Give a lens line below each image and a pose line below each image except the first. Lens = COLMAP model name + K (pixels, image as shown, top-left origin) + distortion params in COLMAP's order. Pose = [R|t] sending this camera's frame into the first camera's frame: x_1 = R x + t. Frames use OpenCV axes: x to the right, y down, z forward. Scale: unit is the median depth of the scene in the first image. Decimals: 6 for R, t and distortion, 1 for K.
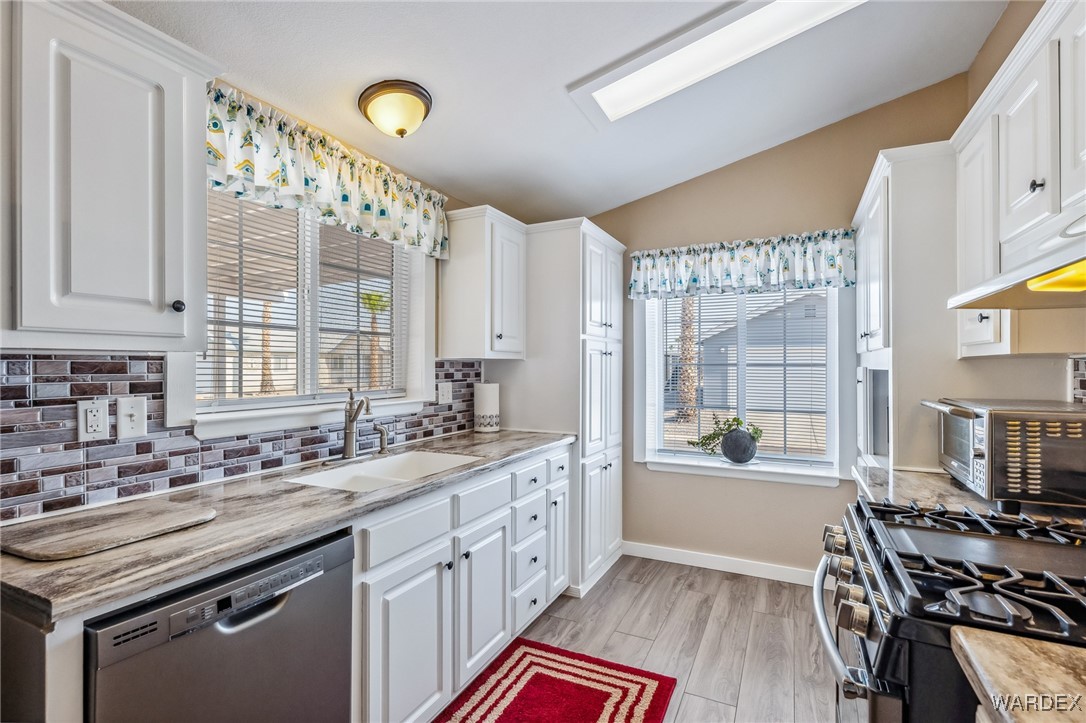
lens RADIAL K [[513.2, 0, 541.8], [0, 513.2, 364.8], [0, 0, 1]] dist [-0.002110, -0.000522]
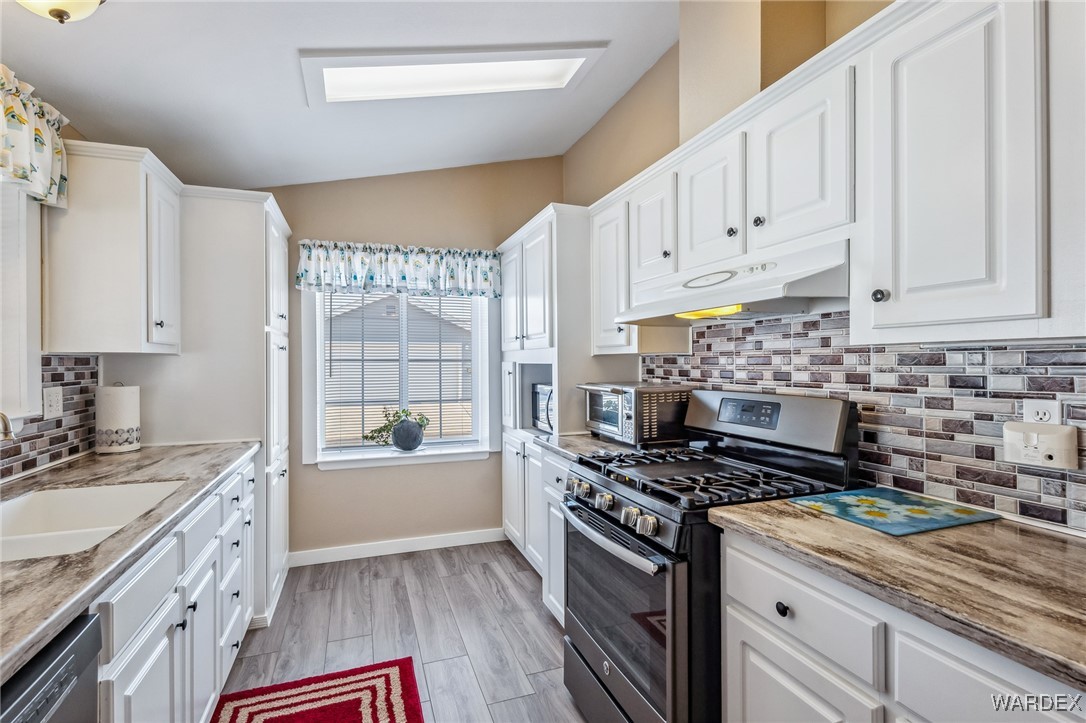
lens RADIAL K [[508.3, 0, 543.0], [0, 508.3, 361.5], [0, 0, 1]] dist [0.001378, 0.000220]
pose [[0.686652, -0.004501, 0.726972, -0.238802], [0.002856, 0.999990, 0.003493, -0.000213], [-0.726981, -0.000322, 0.686658, 0.061777]]
